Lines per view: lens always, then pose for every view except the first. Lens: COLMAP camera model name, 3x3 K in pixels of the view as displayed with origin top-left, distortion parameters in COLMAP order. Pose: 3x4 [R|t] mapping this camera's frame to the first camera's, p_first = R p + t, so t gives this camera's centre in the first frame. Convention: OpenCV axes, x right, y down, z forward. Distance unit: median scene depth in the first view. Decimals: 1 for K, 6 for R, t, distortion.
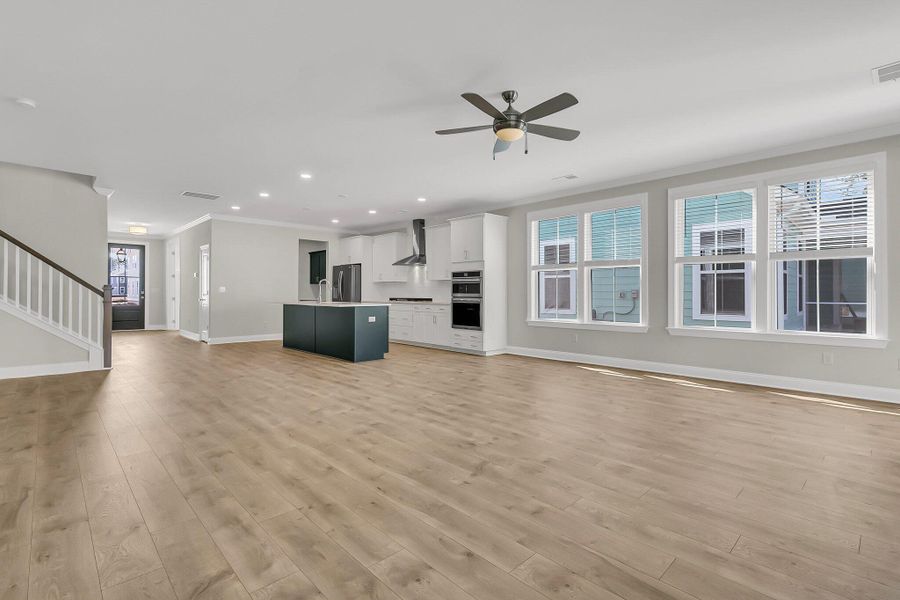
lens RADIAL K [[417.7, 0, 449.7], [0, 417.7, 293.4], [0, 0, 1]] dist [-0.000633, -0.000157]
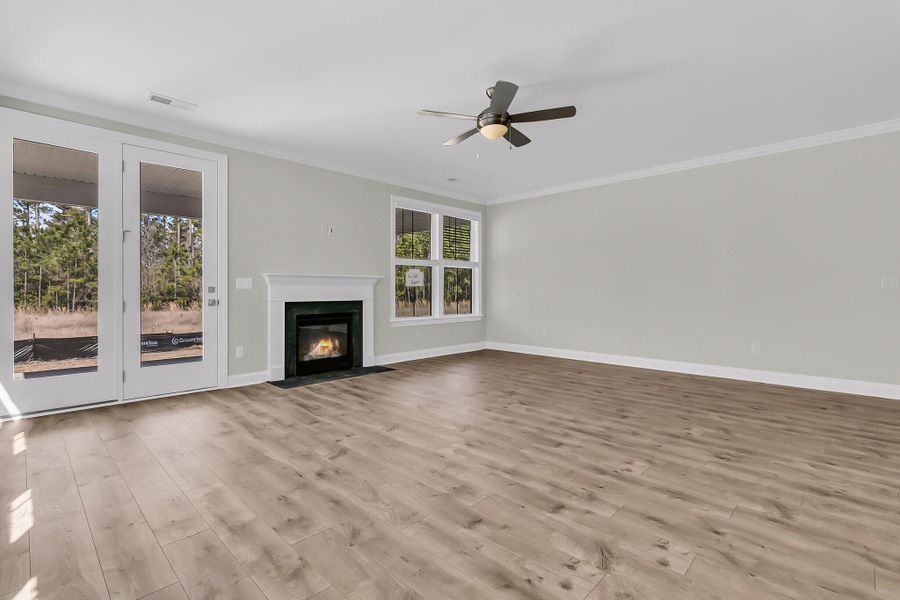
lens RADIAL K [[417.7, 0, 449.7], [0, 417.7, 293.4], [0, 0, 1]] dist [-0.000633, -0.000157]
pose [[-0.999383, -0.003397, -0.034953, 0.300943], [-0.003582, 0.999980, 0.005221, 0.006382], [0.034935, 0.005343, -0.999375, 2.102869]]
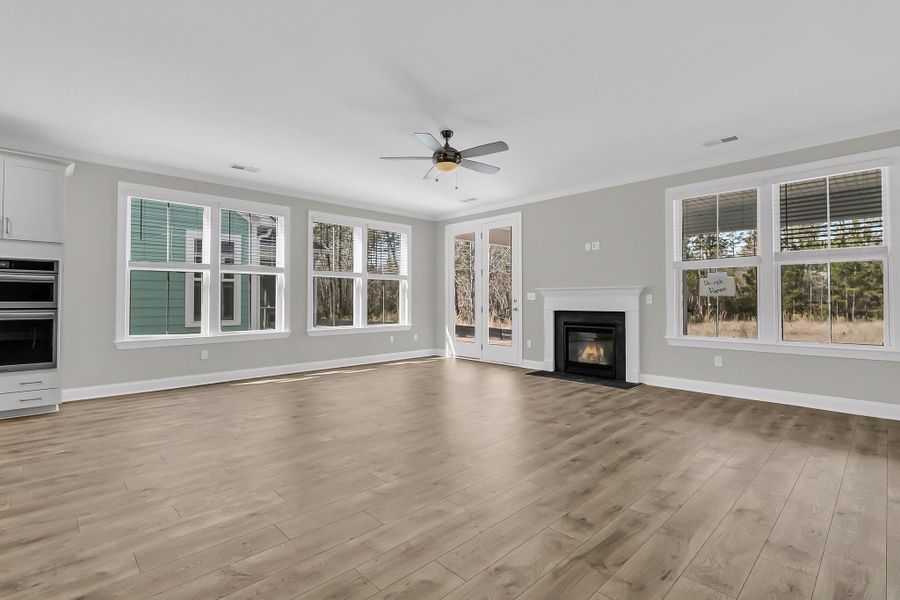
lens RADIAL K [[426.2, 0, 455.6], [0, 426.2, 290.5], [0, 0, 1]] dist [-0.001135, -0.000149]
pose [[-0.010561, 0.019887, 0.999746, -1.114223], [0.000792, 0.999802, -0.019879, -0.006436], [-0.999944, 0.000582, -0.010575, 1.040138]]
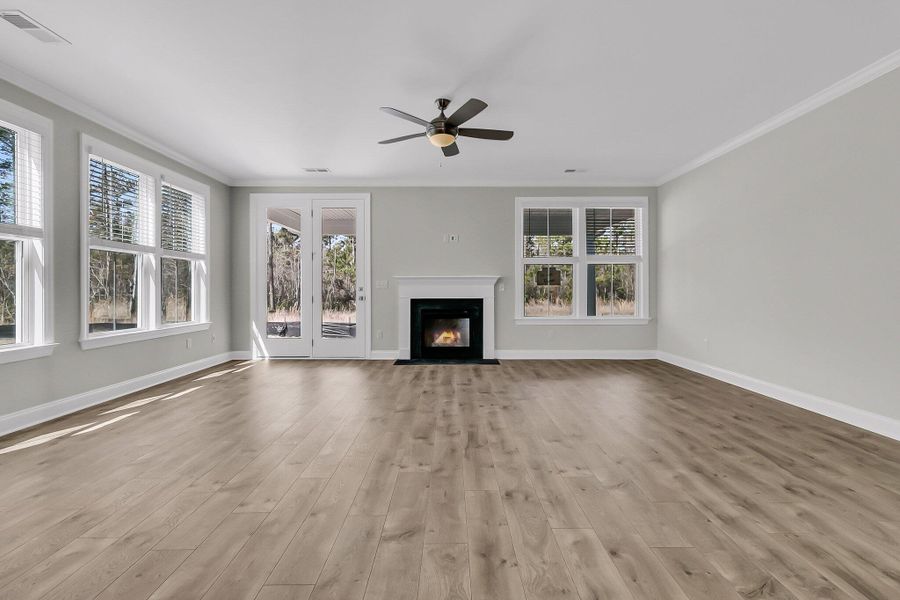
lens RADIAL K [[426.2, 0, 455.6], [0, 426.2, 290.5], [0, 0, 1]] dist [-0.001135, -0.000149]
pose [[-0.729284, -0.004140, 0.684199, -0.659480], [-0.000465, 0.999984, 0.005554, -0.001881], [-0.684211, 0.003732, -0.729274, 1.866613]]
